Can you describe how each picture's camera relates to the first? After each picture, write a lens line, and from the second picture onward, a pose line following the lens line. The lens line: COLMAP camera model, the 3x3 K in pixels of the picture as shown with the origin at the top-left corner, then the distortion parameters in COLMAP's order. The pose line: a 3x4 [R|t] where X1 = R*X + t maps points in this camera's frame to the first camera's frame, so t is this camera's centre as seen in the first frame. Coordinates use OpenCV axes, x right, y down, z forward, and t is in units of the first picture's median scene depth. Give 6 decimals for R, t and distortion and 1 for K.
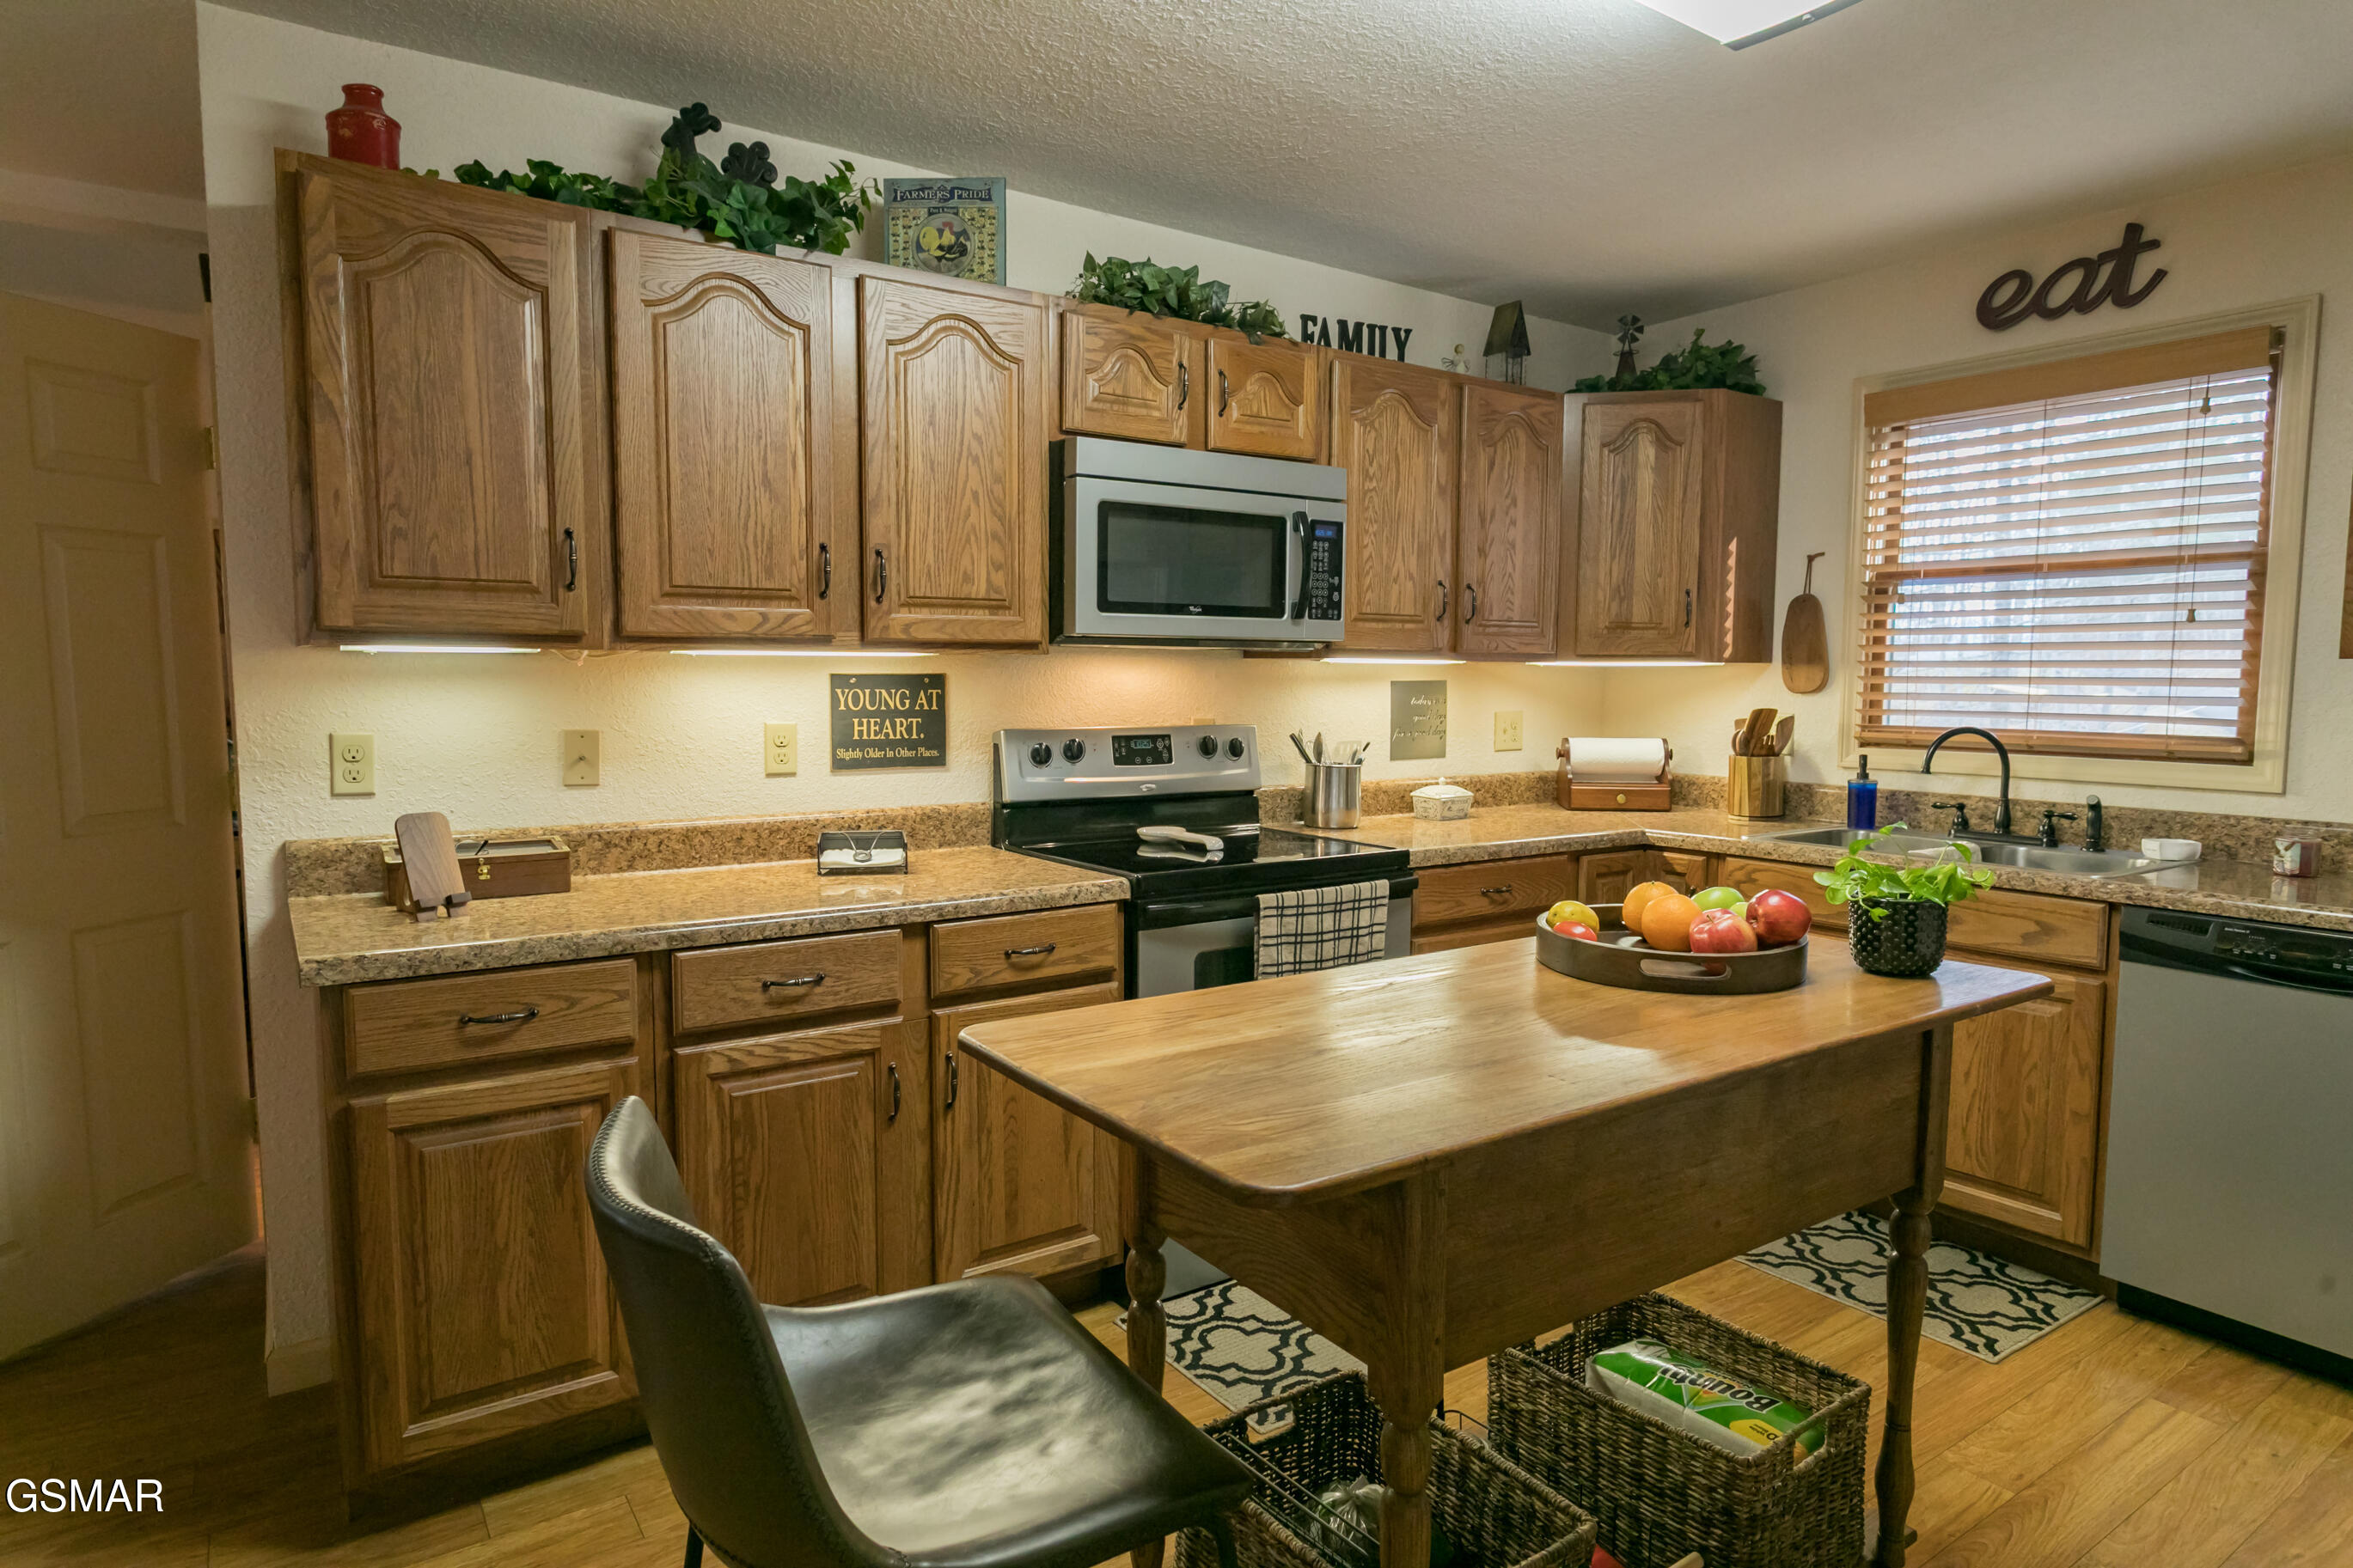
lens RADIAL K [[1327.0, 0, 1163.4], [0, 1327.0, 784.9], [0, 0, 1]] dist [-0.012038, 0.008224]
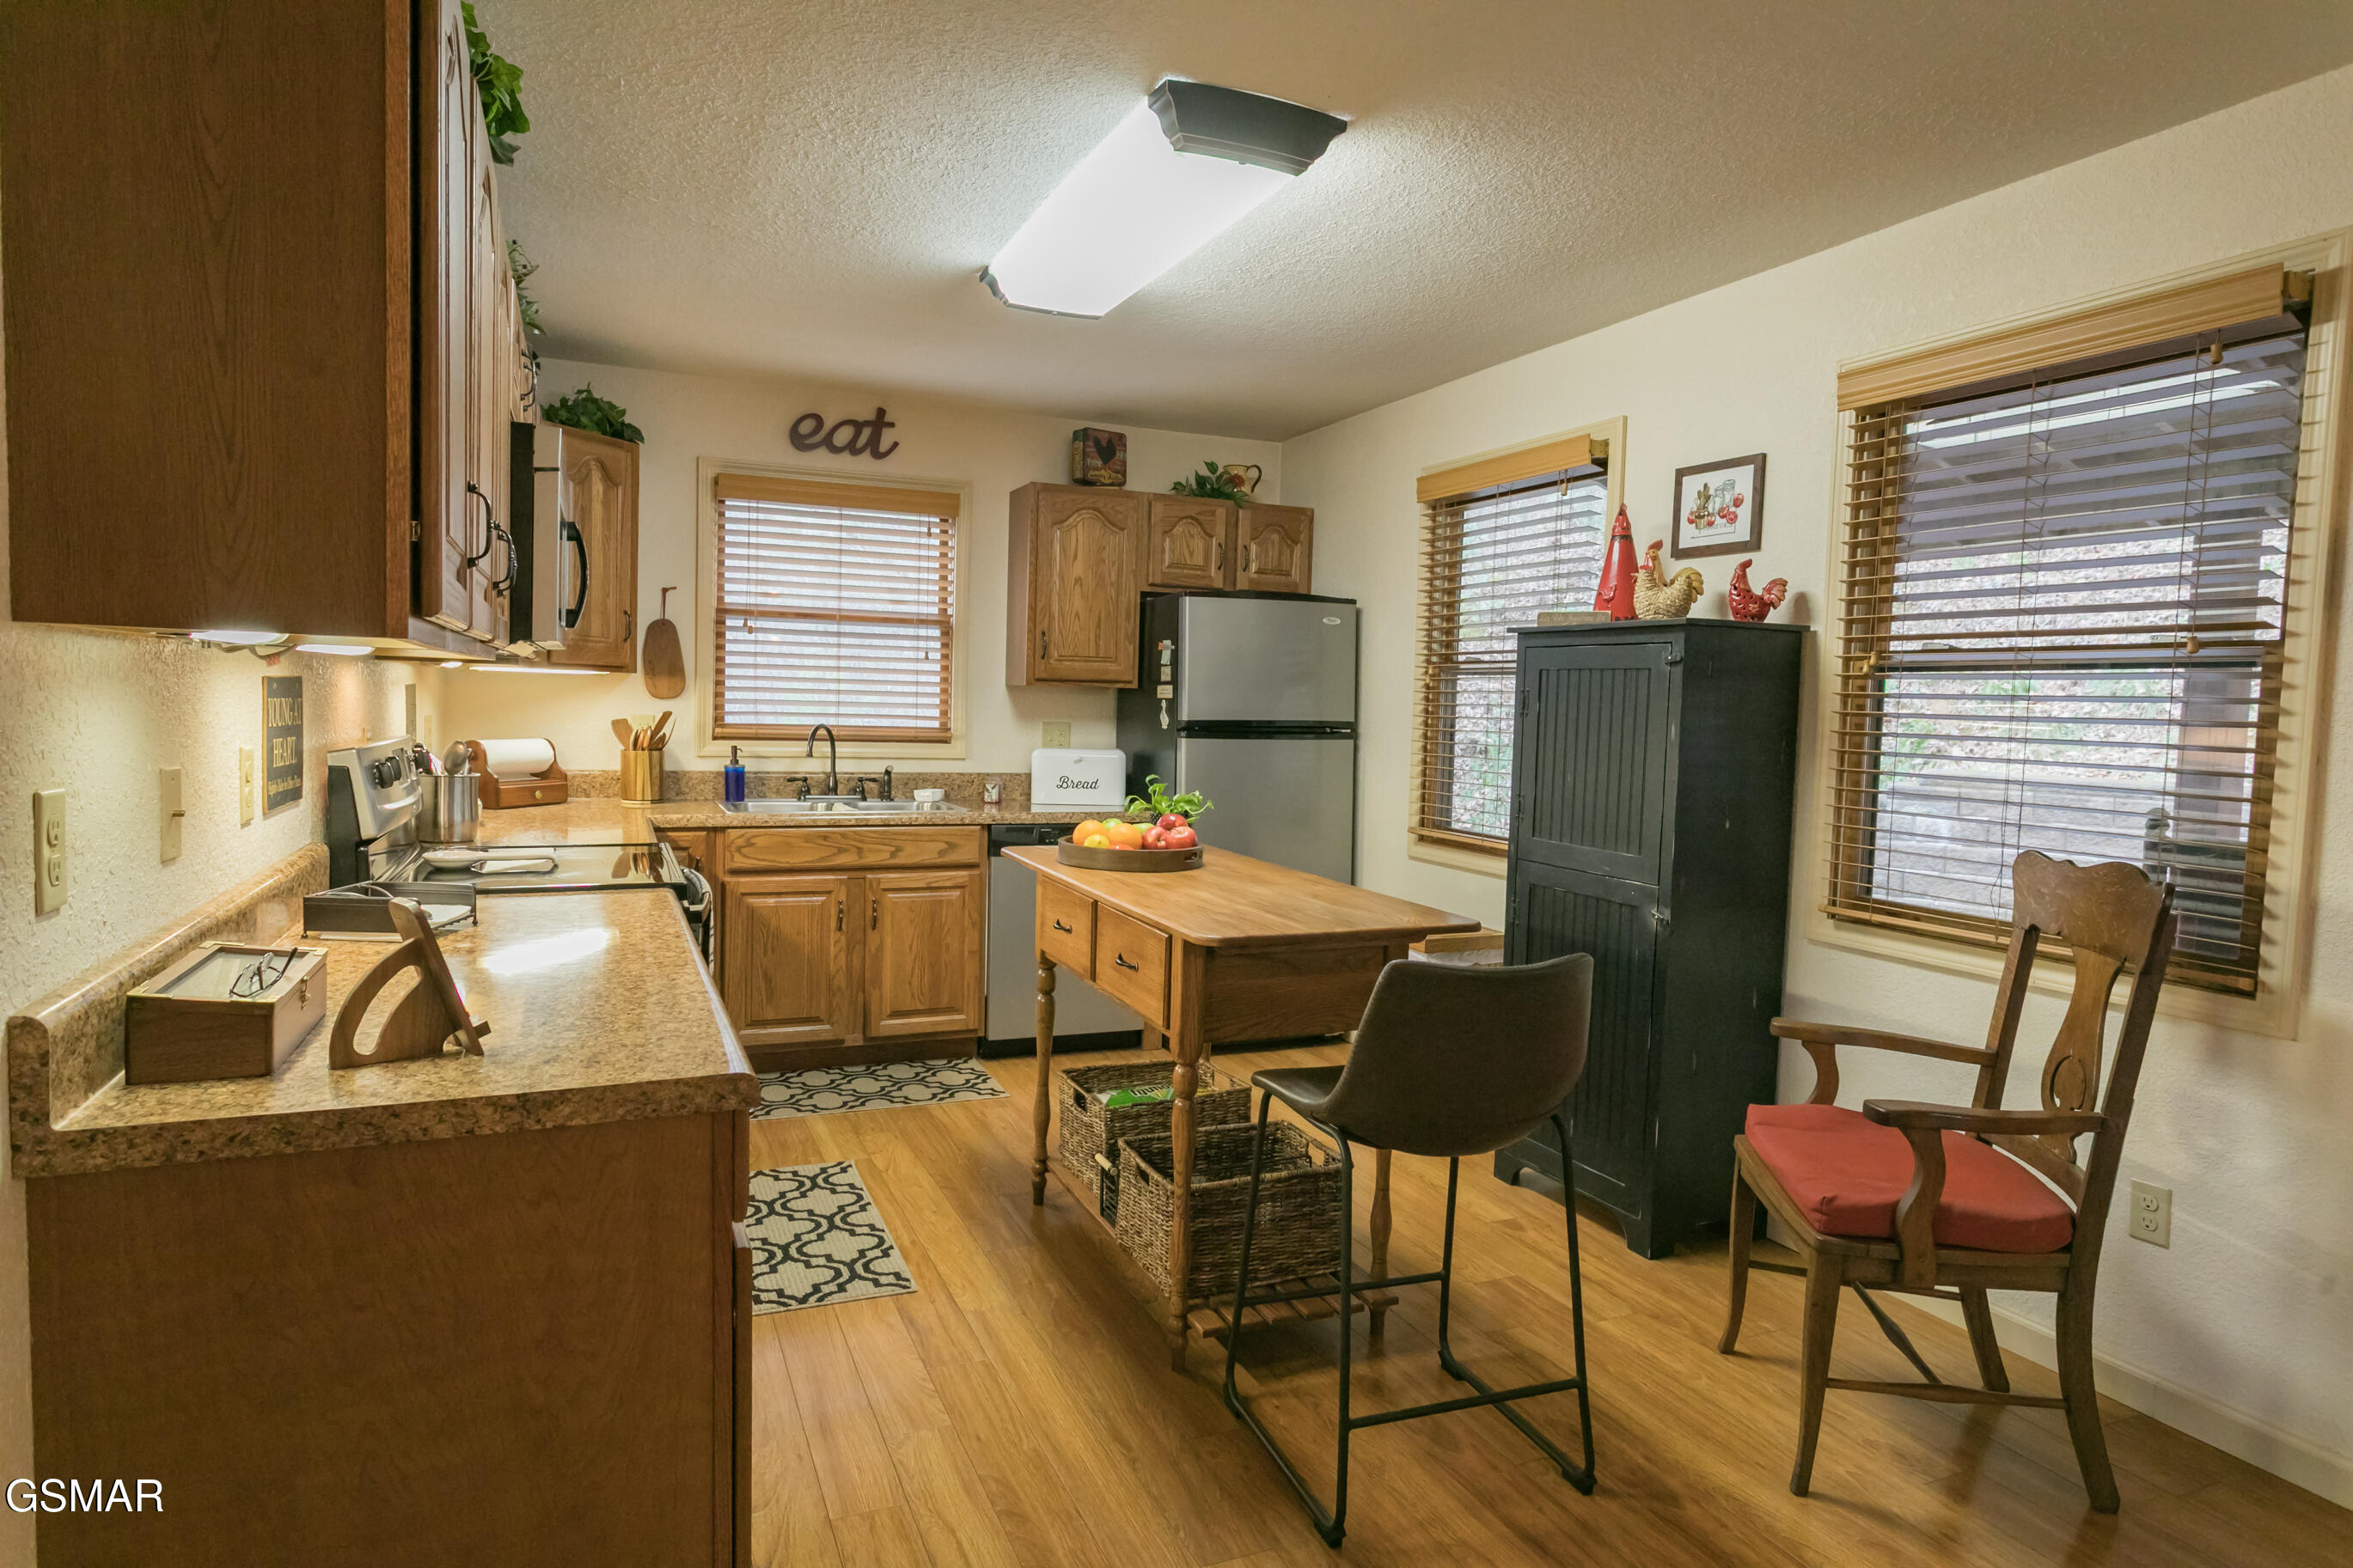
lens RADIAL K [[1327.0, 0, 1167.3], [0, 1327.0, 784.0], [0, 0, 1]] dist [-0.012038, 0.008224]
pose [[0.194440, -0.061282, 0.978998, -0.788899], [0.052899, 0.997249, 0.051918, -0.034908], [-0.979487, 0.041693, 0.197147, 0.356955]]
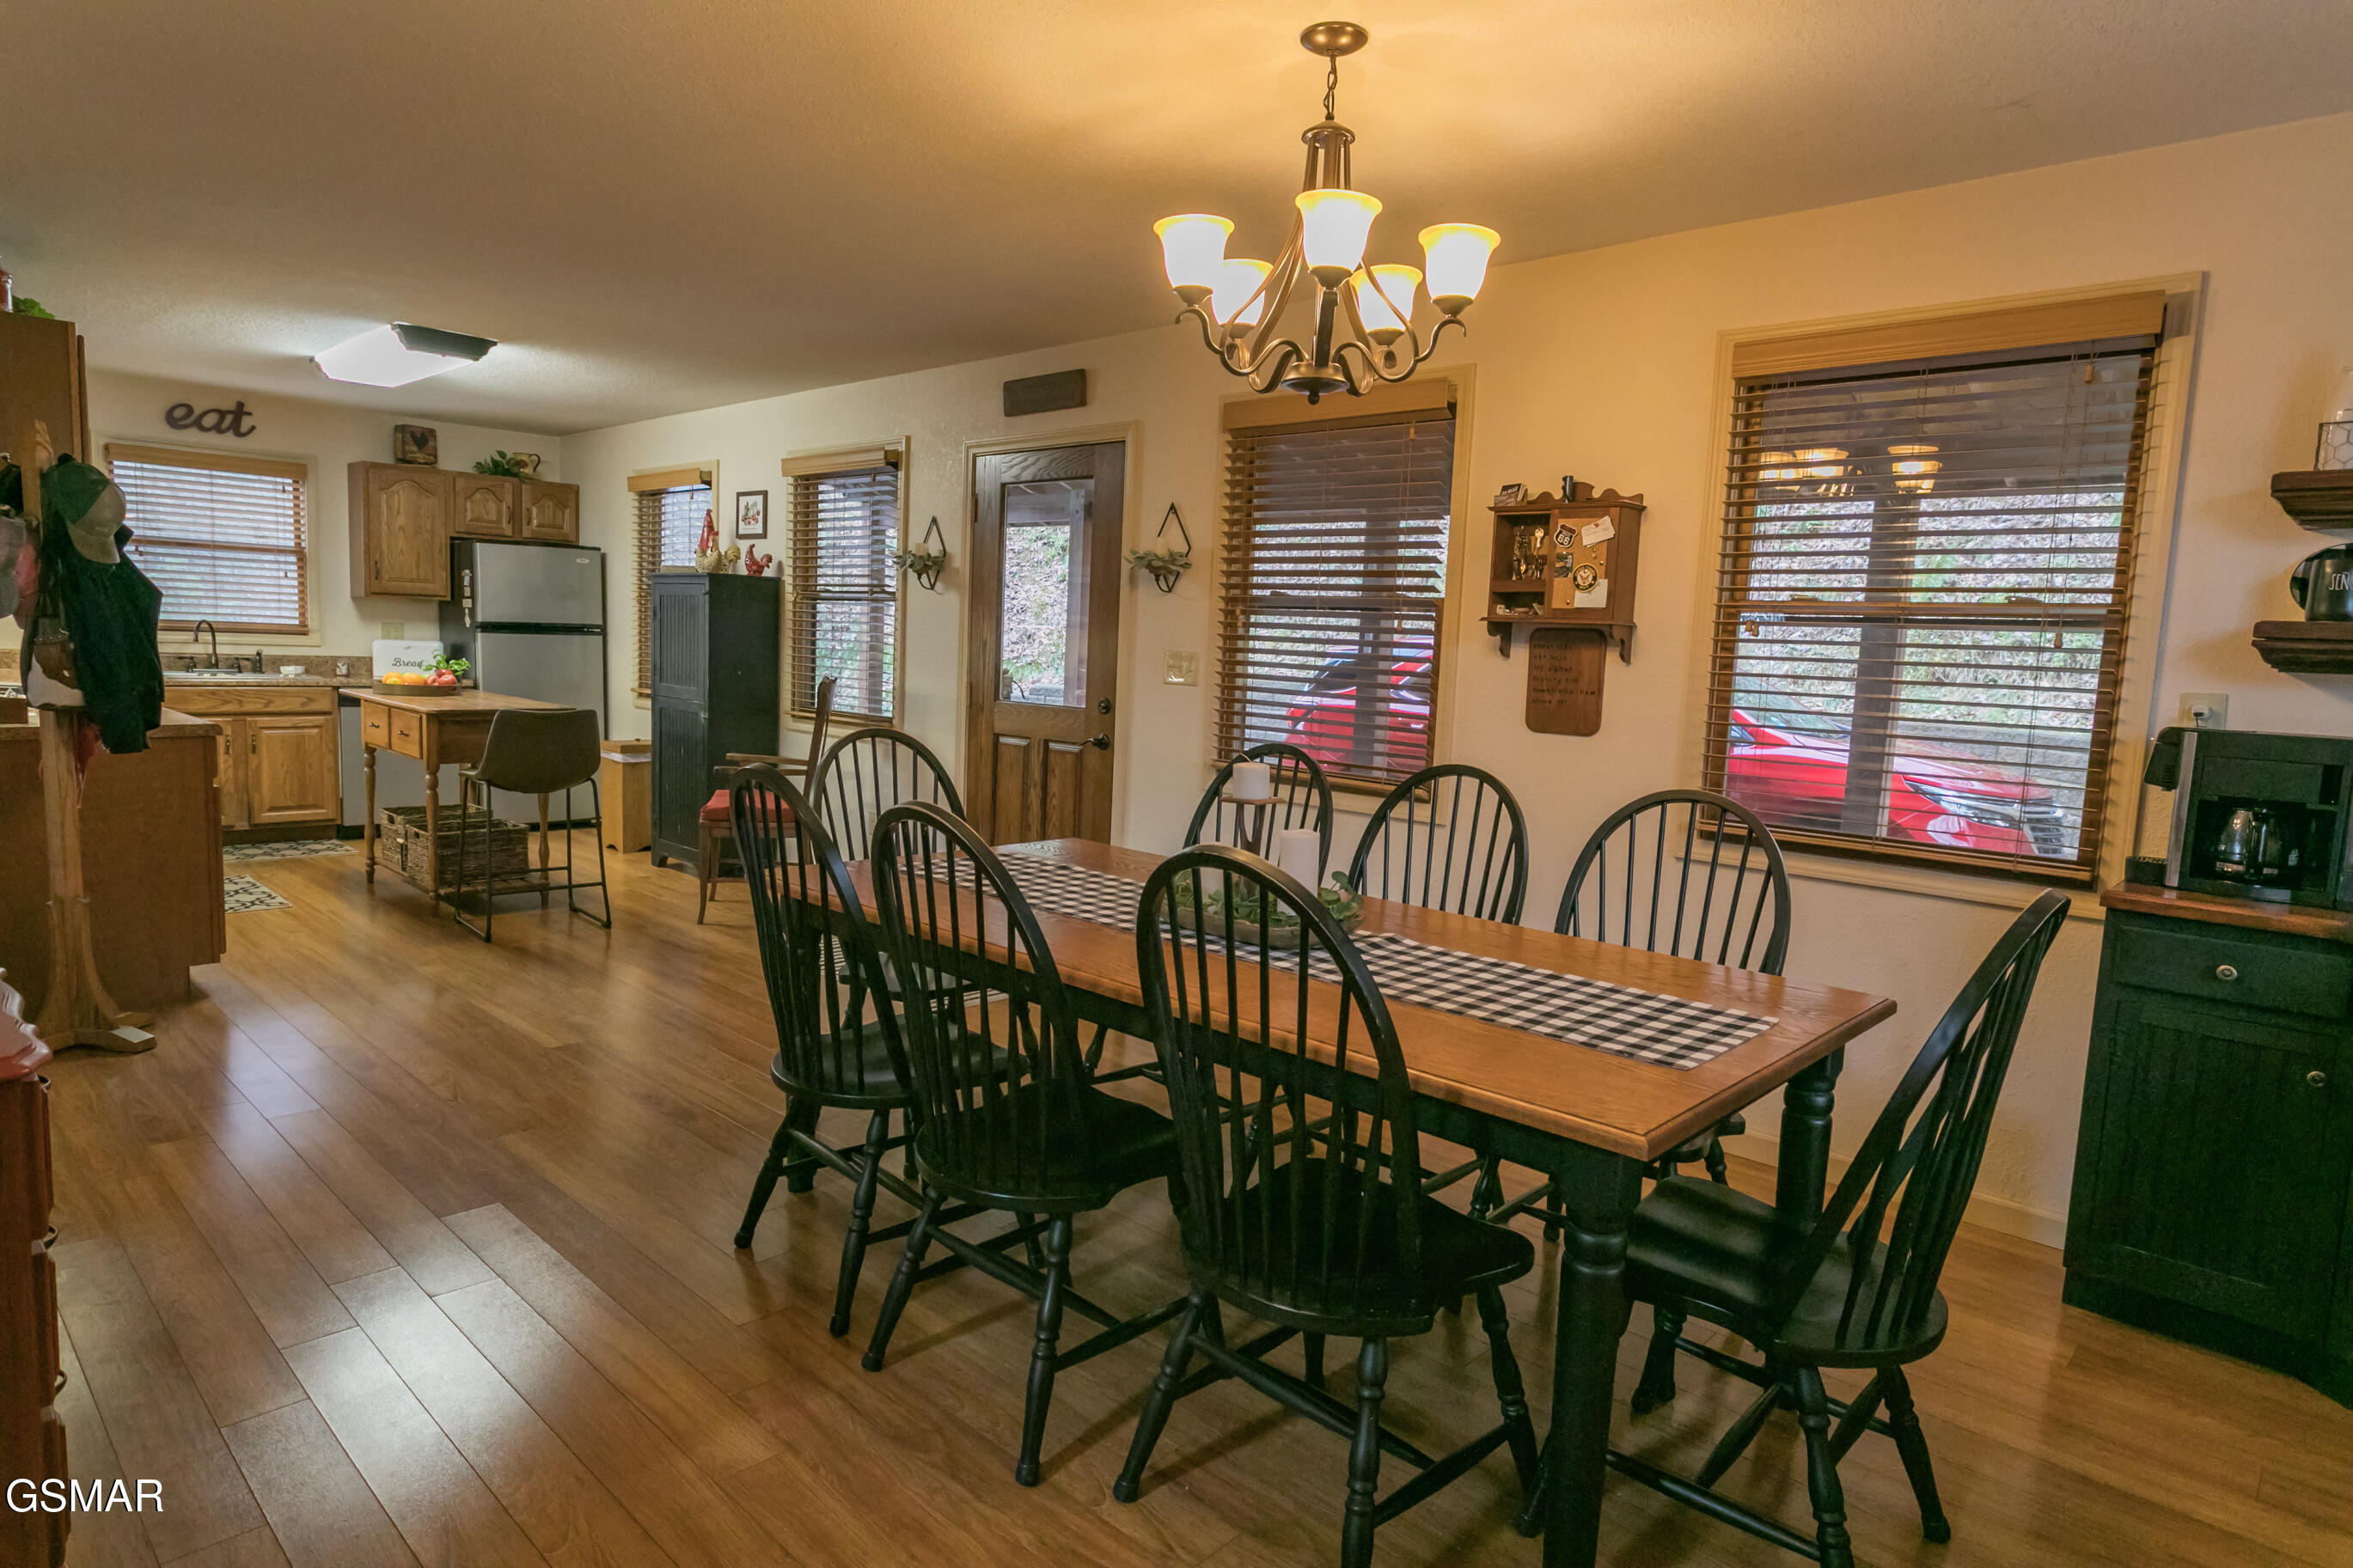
lens RADIAL K [[1327.0, 0, 1176.2], [0, 1327.0, 788.6], [0, 0, 1]] dist [-0.012038, 0.008224]
pose [[-0.205980, -0.122819, 0.970818, -1.920383], [0.034867, 0.990541, 0.132712, -0.001924], [-0.977935, 0.061186, -0.199749, -0.103483]]
